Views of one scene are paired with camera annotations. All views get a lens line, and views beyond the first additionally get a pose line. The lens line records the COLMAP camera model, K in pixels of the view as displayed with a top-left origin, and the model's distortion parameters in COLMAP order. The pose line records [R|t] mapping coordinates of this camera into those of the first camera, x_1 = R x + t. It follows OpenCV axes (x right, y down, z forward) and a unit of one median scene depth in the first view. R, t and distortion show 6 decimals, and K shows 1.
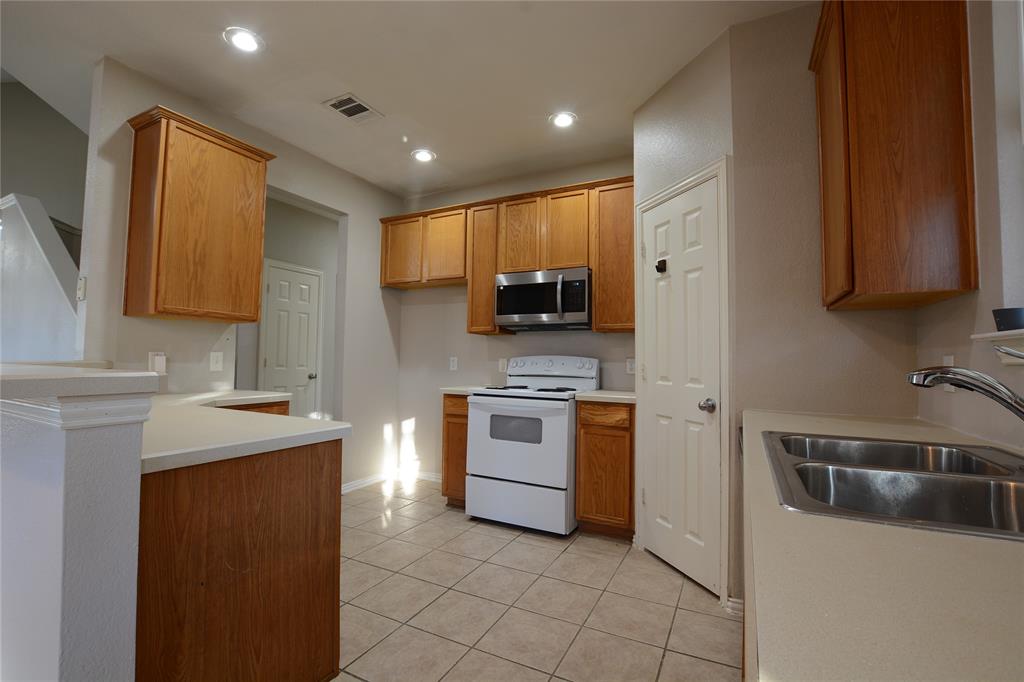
lens RADIAL K [[444.6, 0, 508.8], [0, 444.6, 334.4], [0, 0, 1]] dist [-0.013354, 0.000511]
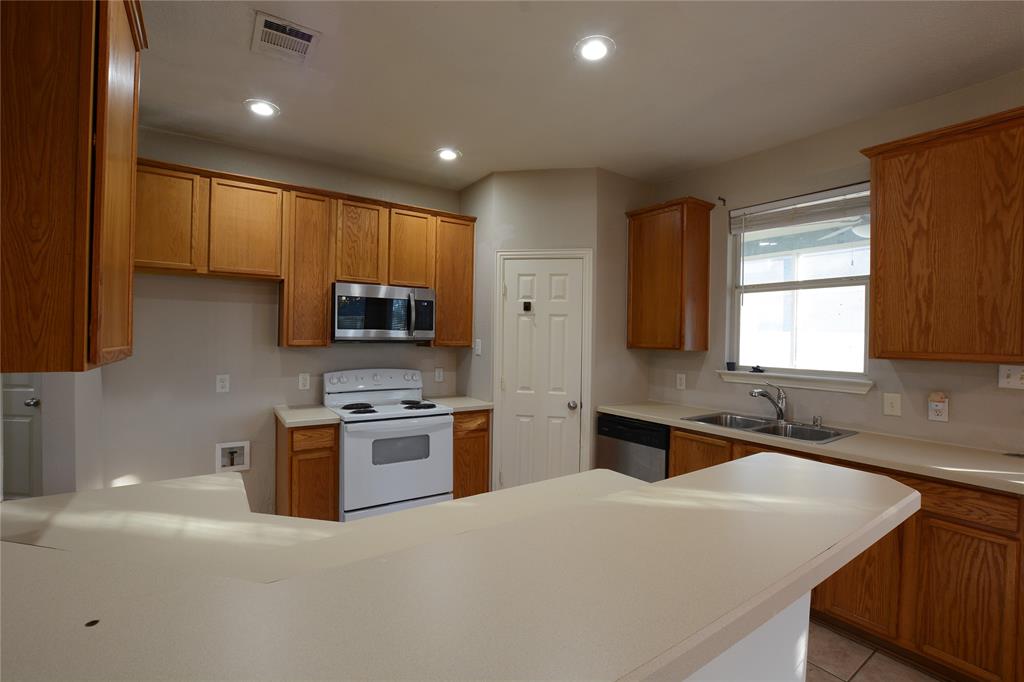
lens RADIAL K [[444.6, 0, 507.2], [0, 444.6, 342.5], [0, 0, 1]] dist [-0.013354, 0.000511]
pose [[0.501032, -0.011354, 0.865354, -0.714809], [-0.052672, 0.997660, 0.043586, -0.082484], [-0.863825, -0.067418, 0.499261, 0.303939]]
